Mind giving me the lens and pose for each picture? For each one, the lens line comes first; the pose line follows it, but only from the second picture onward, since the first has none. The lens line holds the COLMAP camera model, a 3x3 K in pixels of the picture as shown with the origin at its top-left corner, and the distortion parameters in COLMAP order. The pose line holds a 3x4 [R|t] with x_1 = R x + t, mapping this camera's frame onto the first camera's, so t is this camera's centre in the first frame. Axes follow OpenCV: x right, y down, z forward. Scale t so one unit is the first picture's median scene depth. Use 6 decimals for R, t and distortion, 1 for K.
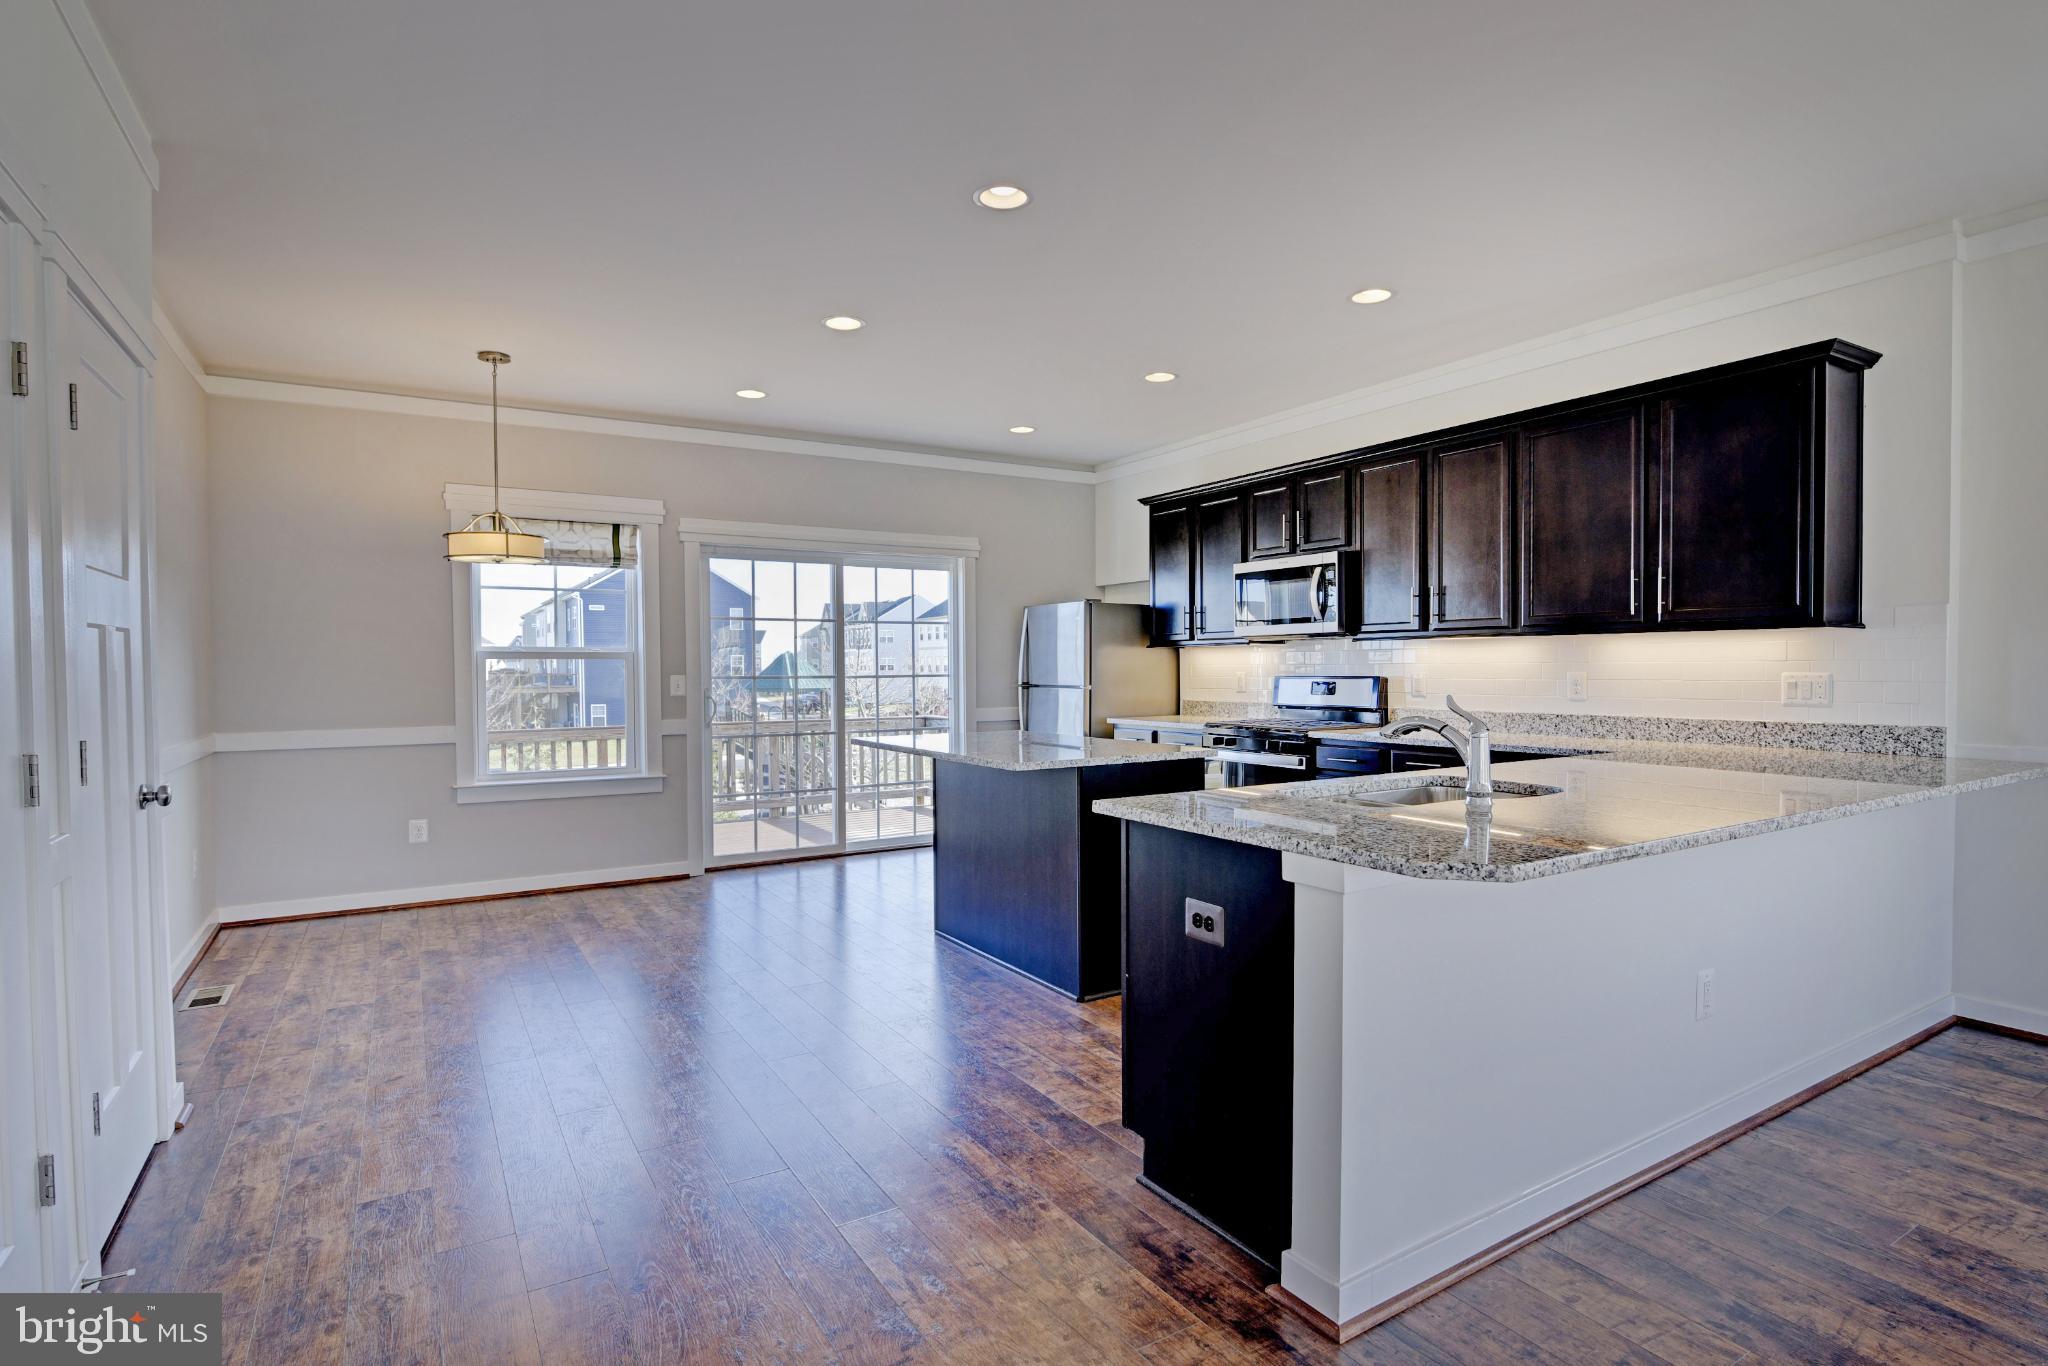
lens RADIAL K [[1028.9, 0, 1025.4], [0, 1028.9, 691.2], [0, 0, 1]] dist [-0.015806, 0.001357]
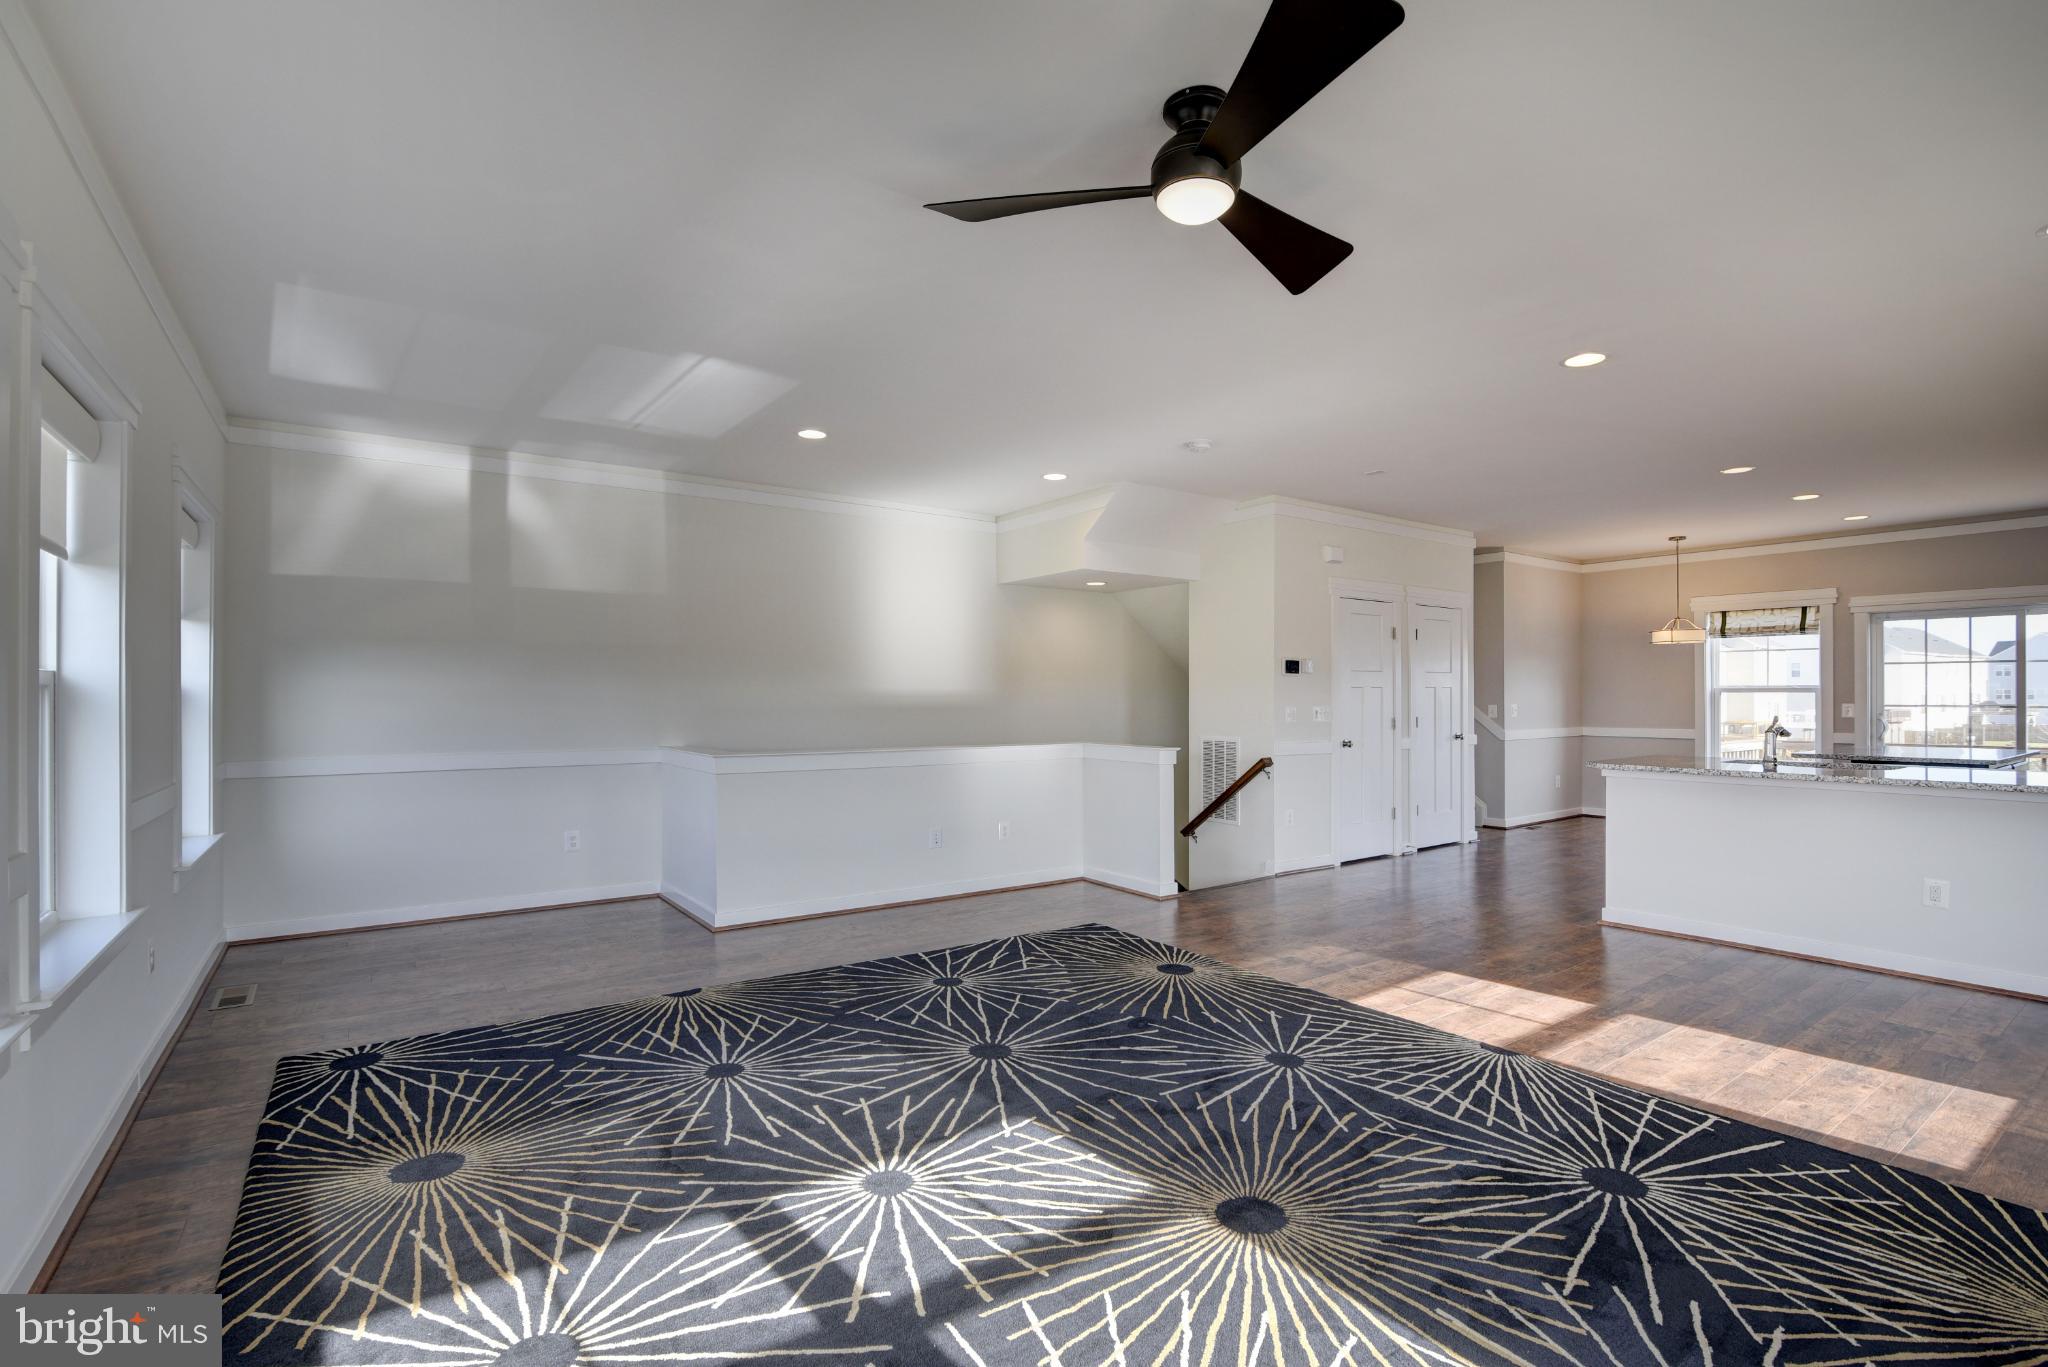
lens RADIAL K [[933.1, 0, 1023.5], [0, 933.1, 693.1], [0, 0, 1]] dist [-0.020487, 0.001470]
pose [[0.071790, 0.001640, -0.997418, 0.912830], [-0.023122, 0.999733, -0.000021, -0.003059], [0.997152, 0.023064, 0.071809, -0.286769]]
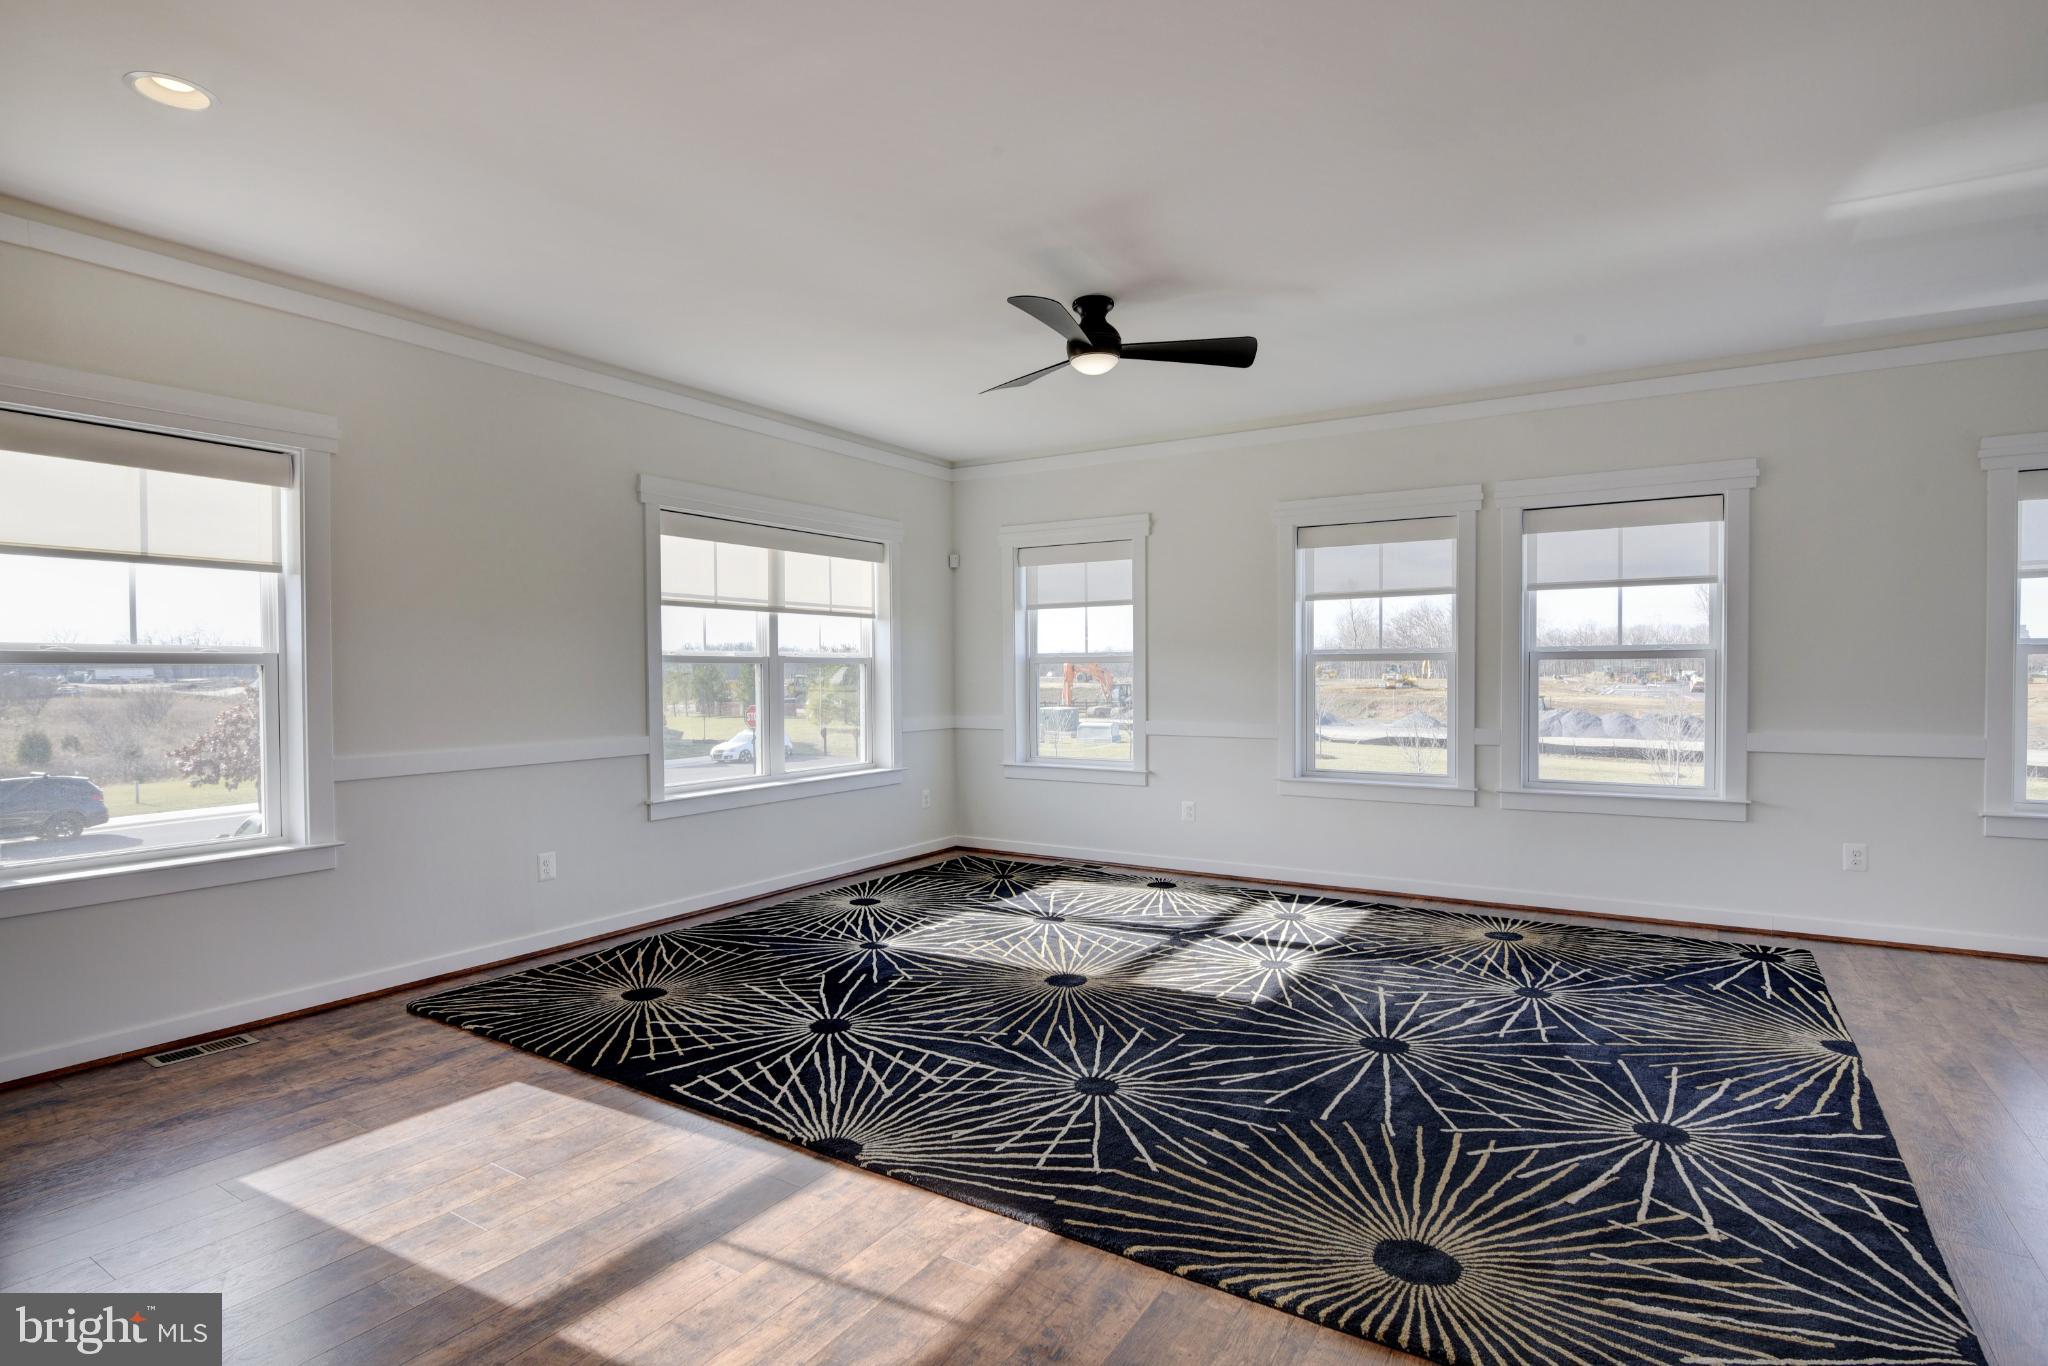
lens RADIAL K [[1028.9, 0, 1025.4], [0, 1028.9, 691.2], [0, 0, 1]] dist [-0.015806, 0.001357]
pose [[-0.450308, -0.007475, 0.892842, -0.049349], [0.029981, 0.999274, 0.023487, -0.004778], [-0.892370, 0.037345, -0.449758, 0.161201]]
